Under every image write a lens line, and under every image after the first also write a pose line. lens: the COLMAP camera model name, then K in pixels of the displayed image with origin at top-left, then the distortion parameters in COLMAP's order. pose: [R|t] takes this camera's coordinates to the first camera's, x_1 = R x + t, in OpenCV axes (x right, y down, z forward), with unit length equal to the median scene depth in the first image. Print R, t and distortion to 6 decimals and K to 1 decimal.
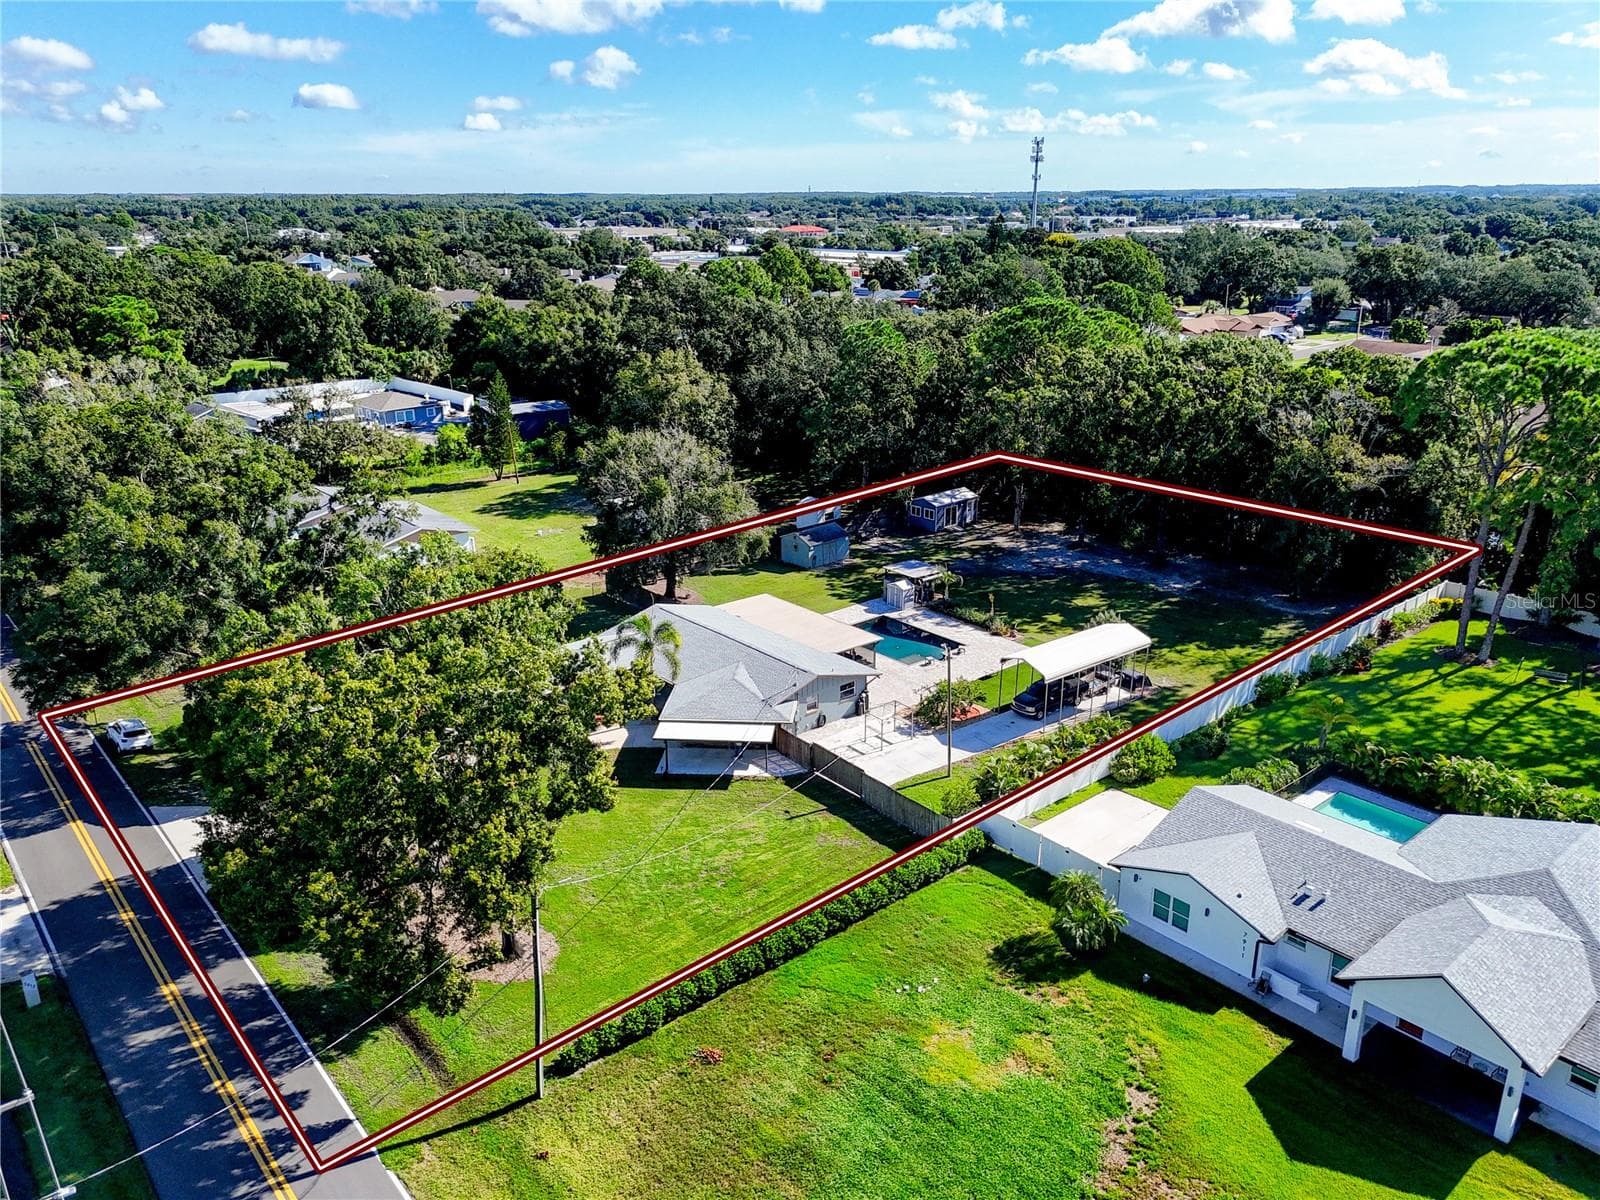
lens RADIAL K [[1176.9, 0, 797.7], [0, 1176.9, 595.0], [0, 0, 1]] dist [0.122369, -0.145623]
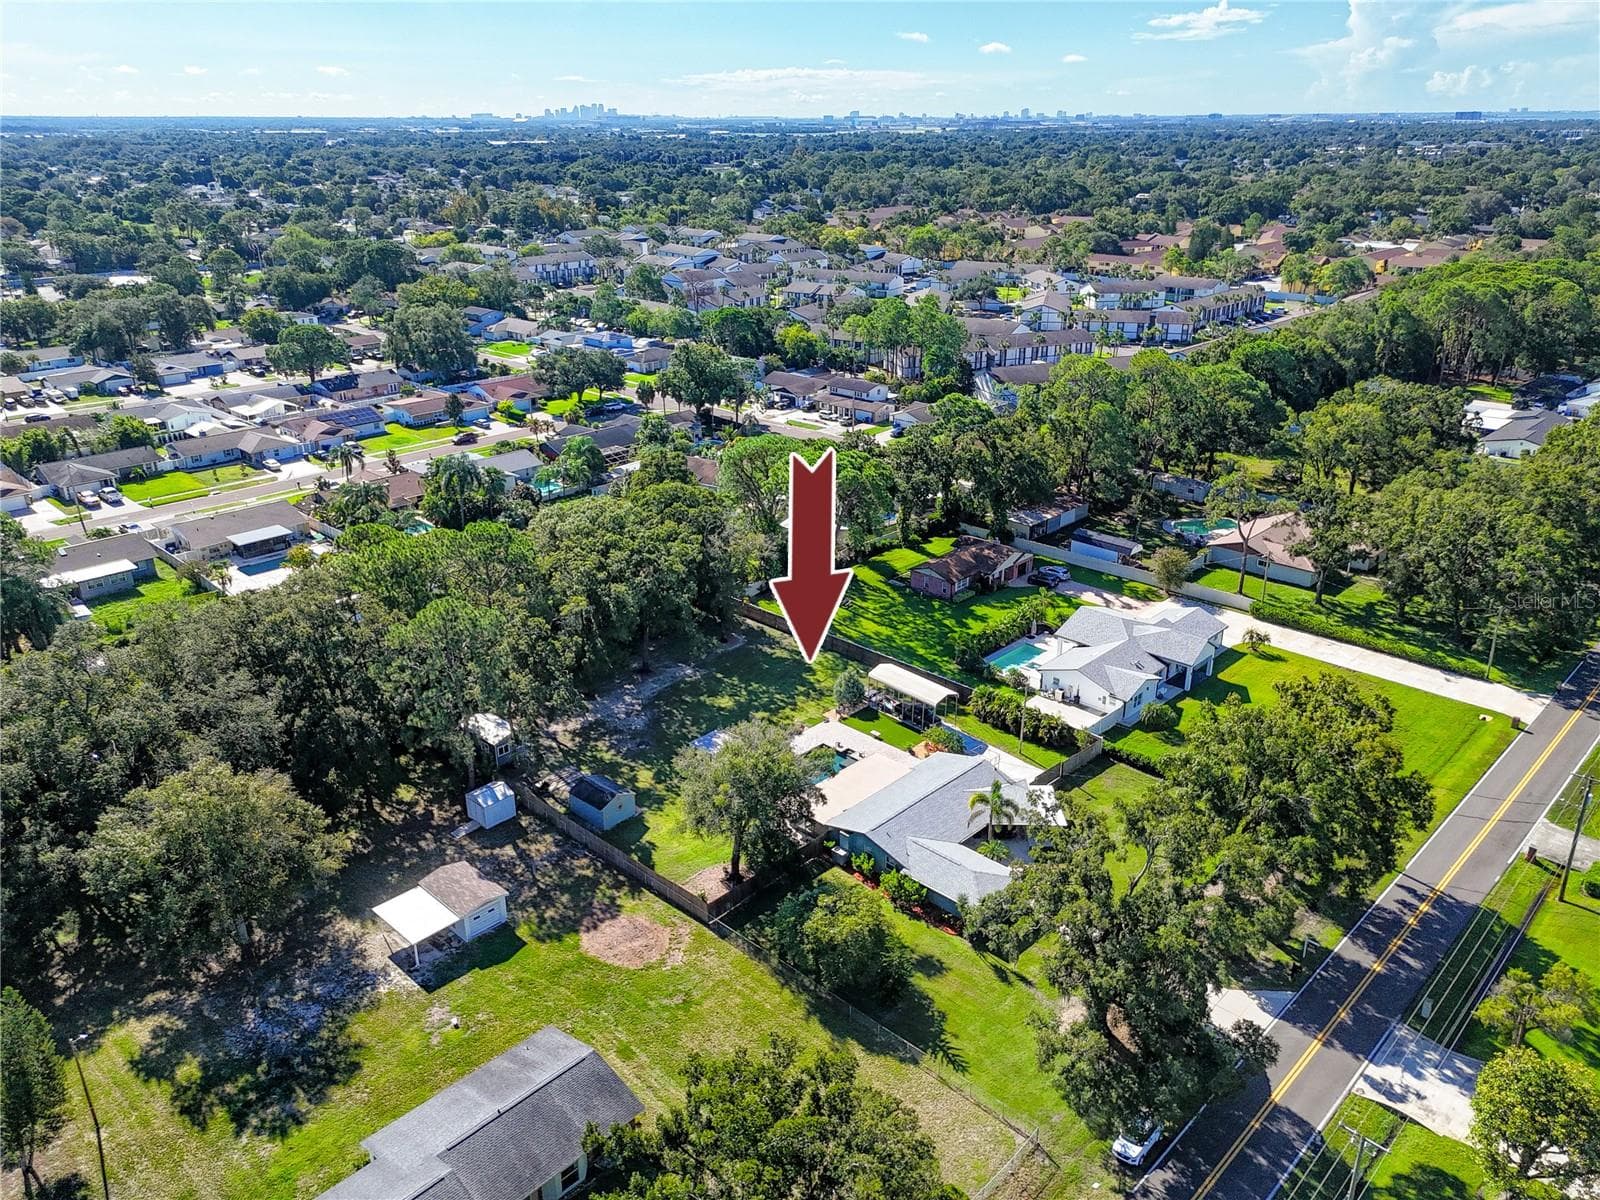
lens RADIAL K [[1175.9, 0, 795.7], [0, 1175.9, 610.8], [0, 0, 1]] dist [0.071232, -0.054199]
pose [[-0.099495, -0.379042, 0.920015, -0.989351], [0.321448, 0.862783, 0.390226, -0.594972], [-0.941686, 0.334562, 0.036000, 0.822280]]
